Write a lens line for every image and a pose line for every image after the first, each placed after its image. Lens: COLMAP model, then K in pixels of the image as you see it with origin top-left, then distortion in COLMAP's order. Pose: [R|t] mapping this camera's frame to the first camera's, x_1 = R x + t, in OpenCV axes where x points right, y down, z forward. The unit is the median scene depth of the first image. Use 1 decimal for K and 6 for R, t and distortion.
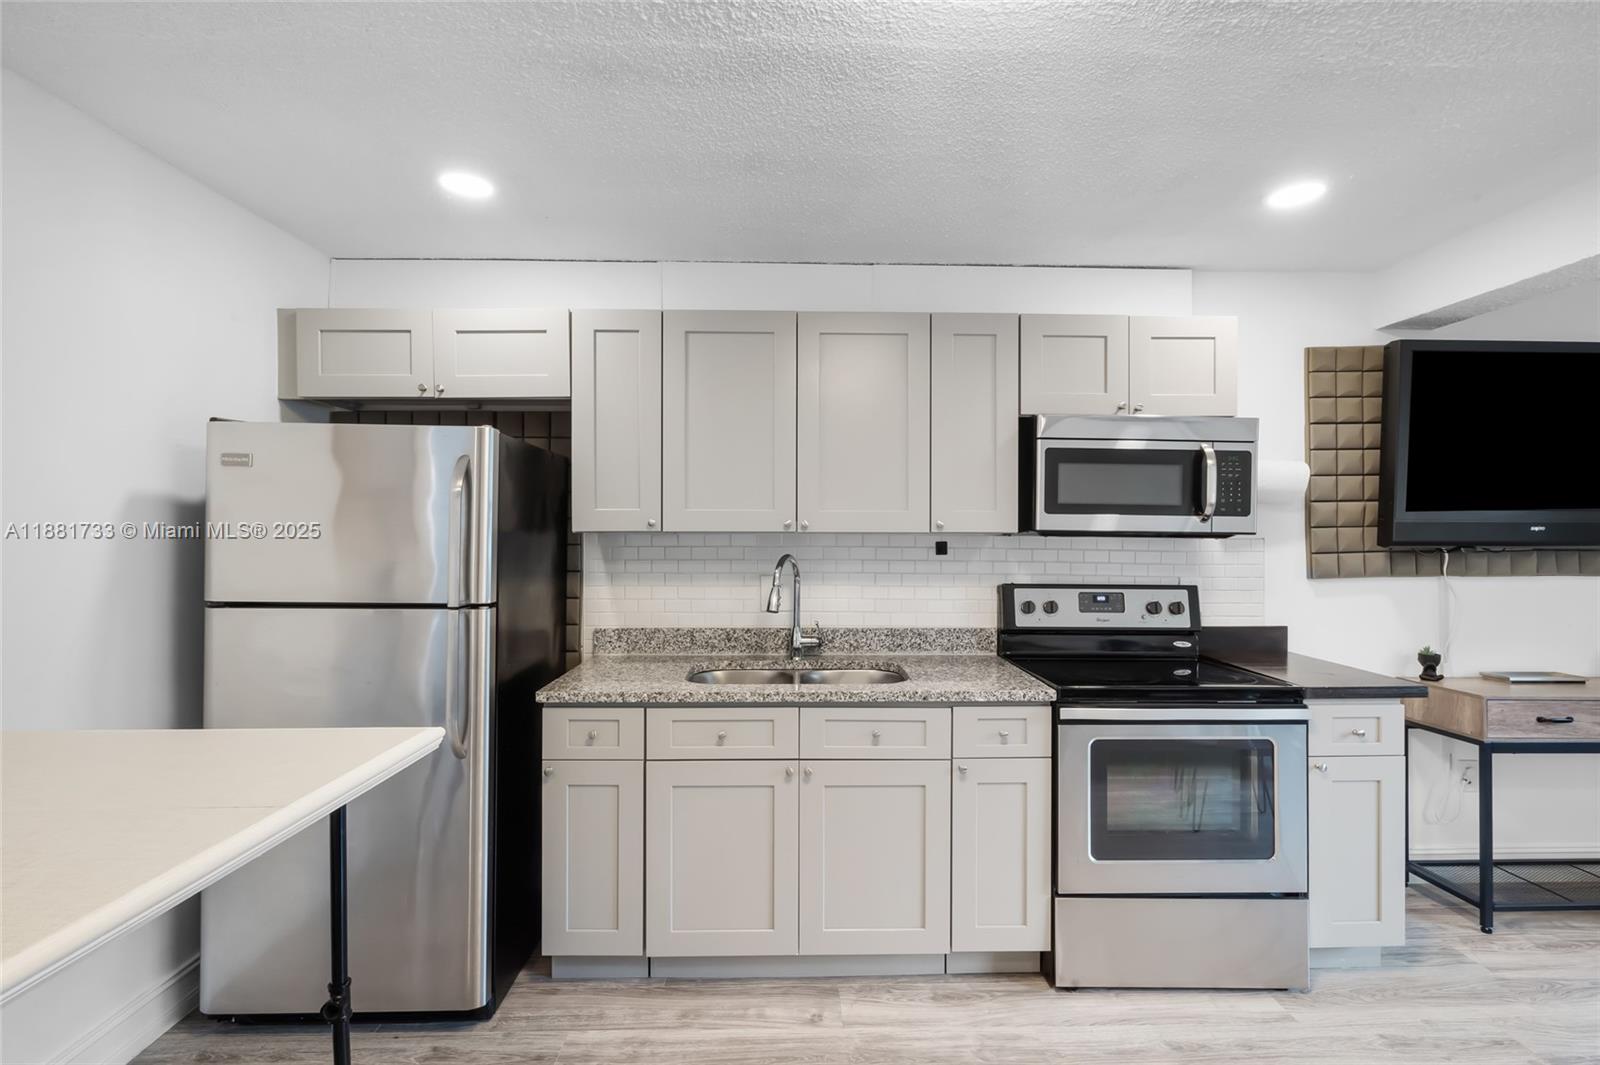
lens RADIAL K [[715.6, 0, 813.9], [0, 715.6, 520.8], [0, 0, 1]] dist [-0.005460, 0.002032]
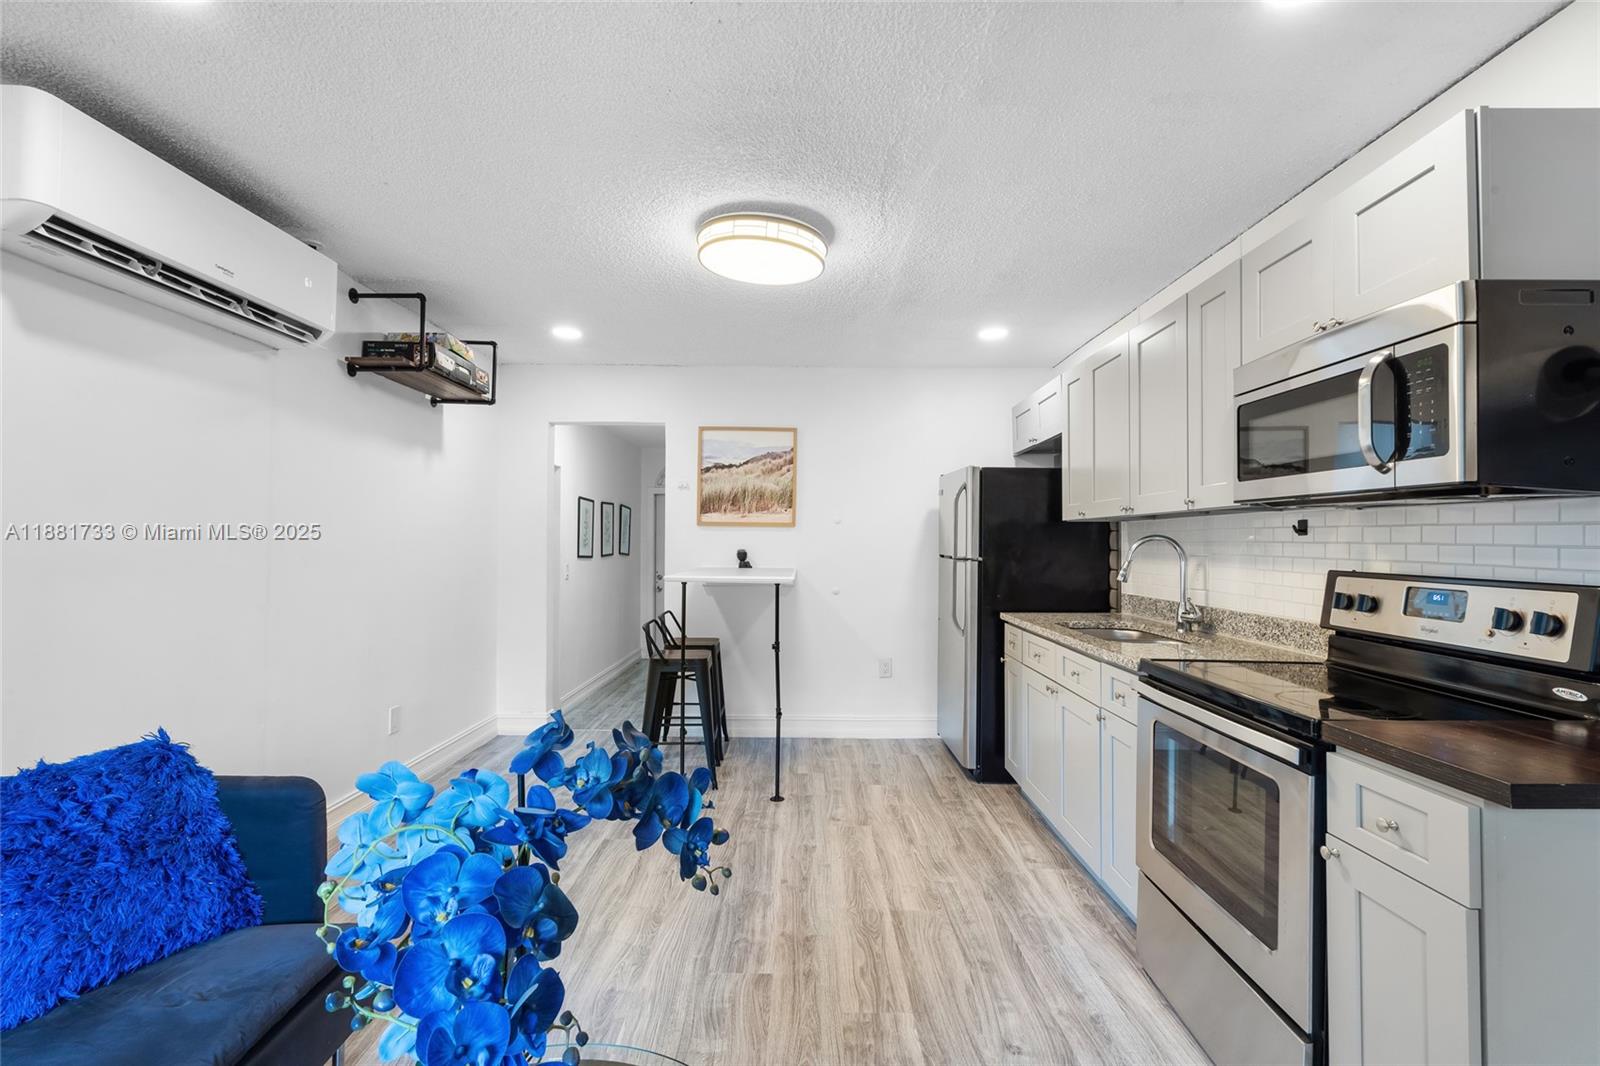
lens RADIAL K [[715.6, 0, 788.5], [0, 715.6, 531.8], [0, 0, 1]] dist [-0.005460, 0.002032]
pose [[-0.038010, -0.018508, -0.999106, 1.193546], [0.002840, 0.999822, -0.018630, 0.065660], [0.999273, -0.003546, -0.037950, 0.484725]]
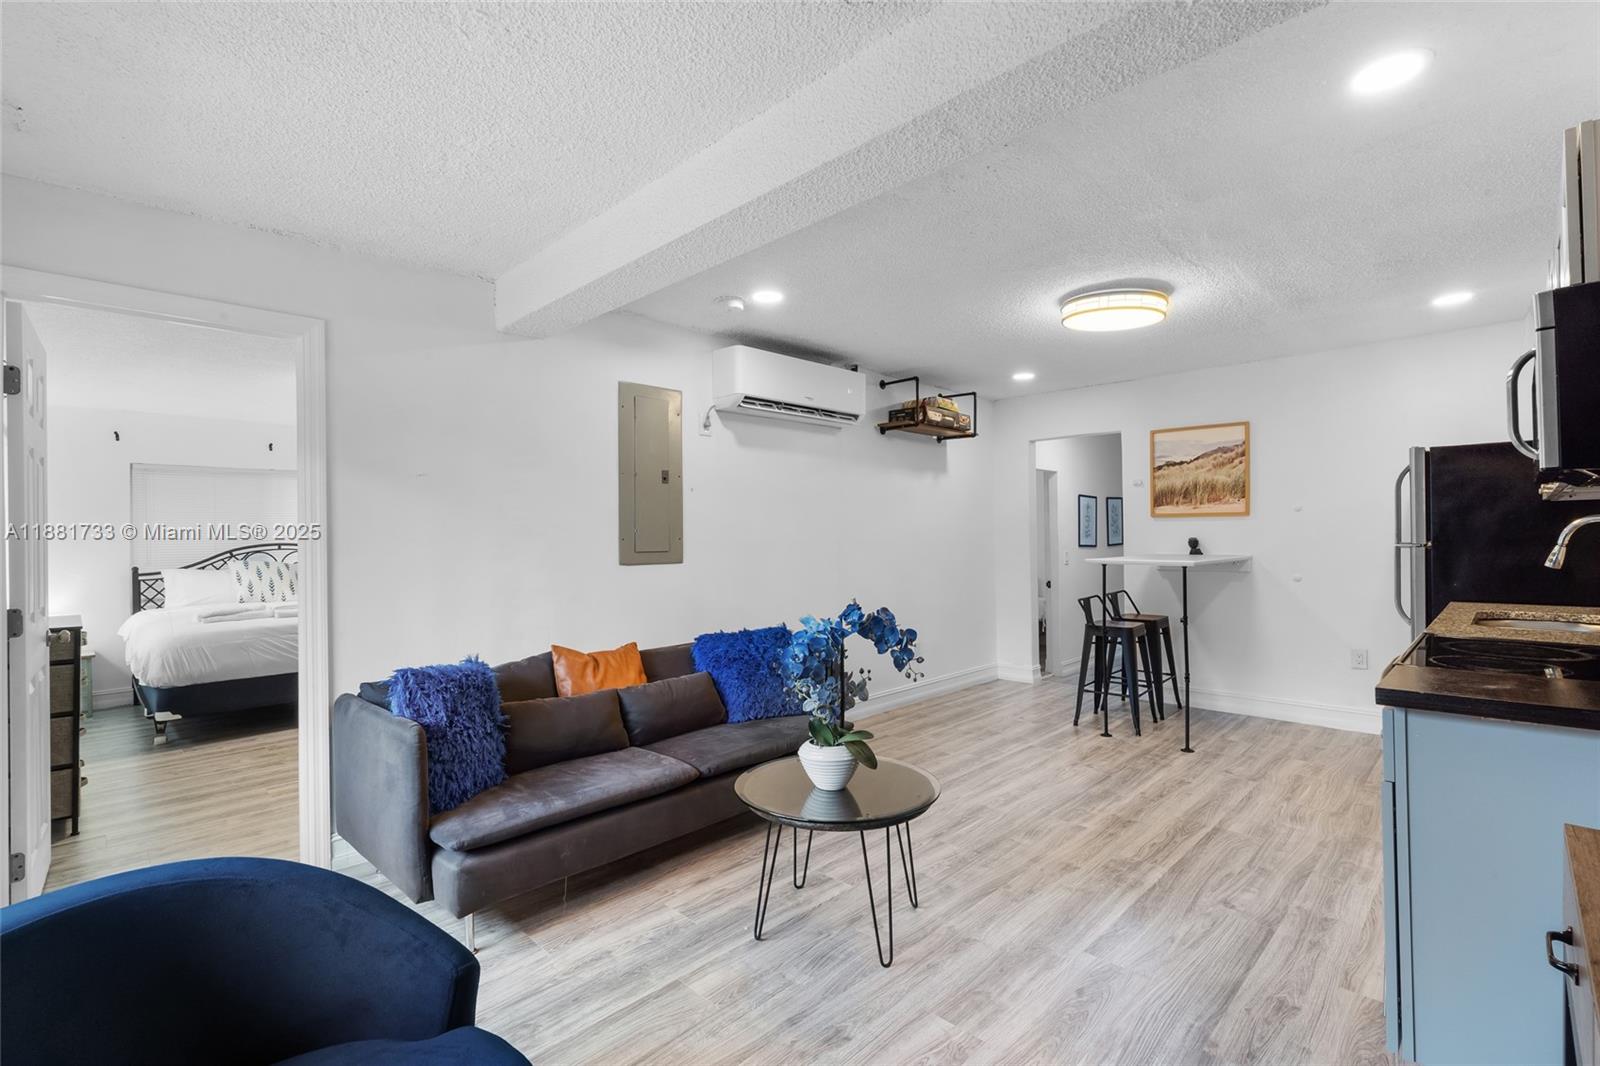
lens RADIAL K [[715.6, 0, 810.7], [0, 715.6, 534.1], [0, 0, 1]] dist [-0.005460, 0.002032]
pose [[-0.724129, 0.002482, -0.689660, 1.530741], [0.015472, 0.999800, -0.012647, 0.074297], [0.689491, -0.019828, -0.724023, 0.997972]]
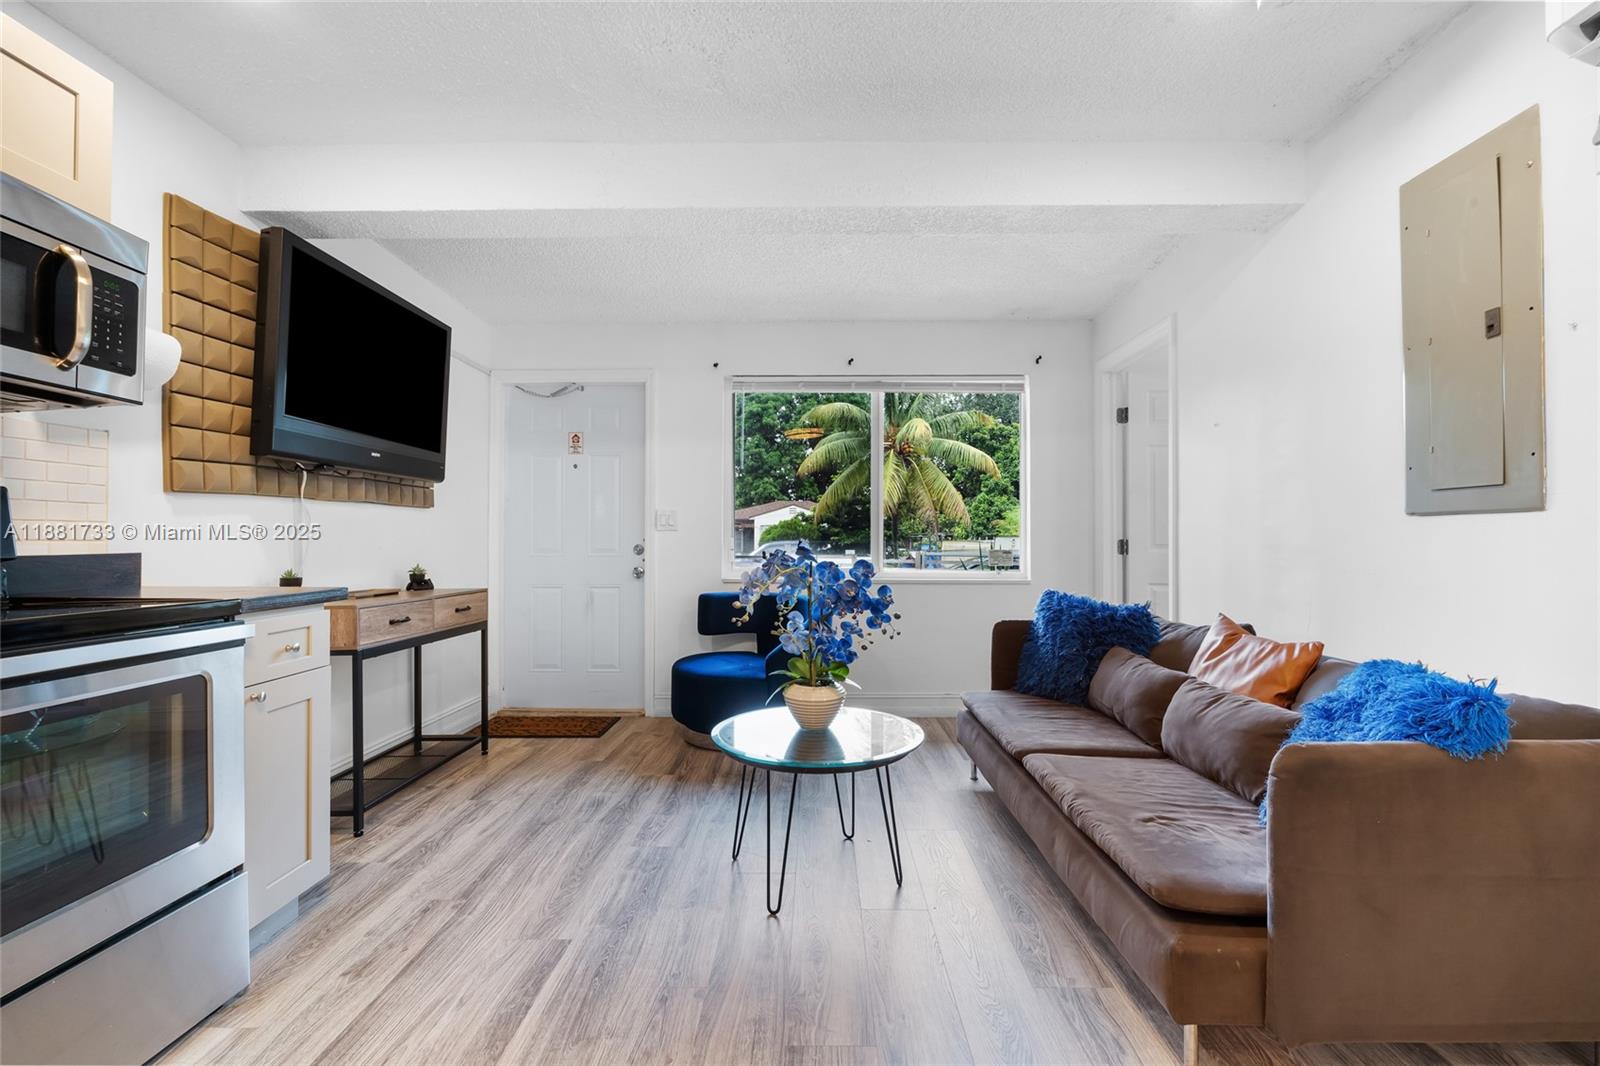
lens RADIAL K [[715.6, 0, 799.9], [0, 715.6, 526.4], [0, 0, 1]] dist [-0.005460, 0.002032]
pose [[0.058378, 0.012651, 0.998214, -0.042898], [-0.007706, 0.999896, -0.012222, 0.141205], [-0.998265, -0.006979, 0.058469, 0.311430]]
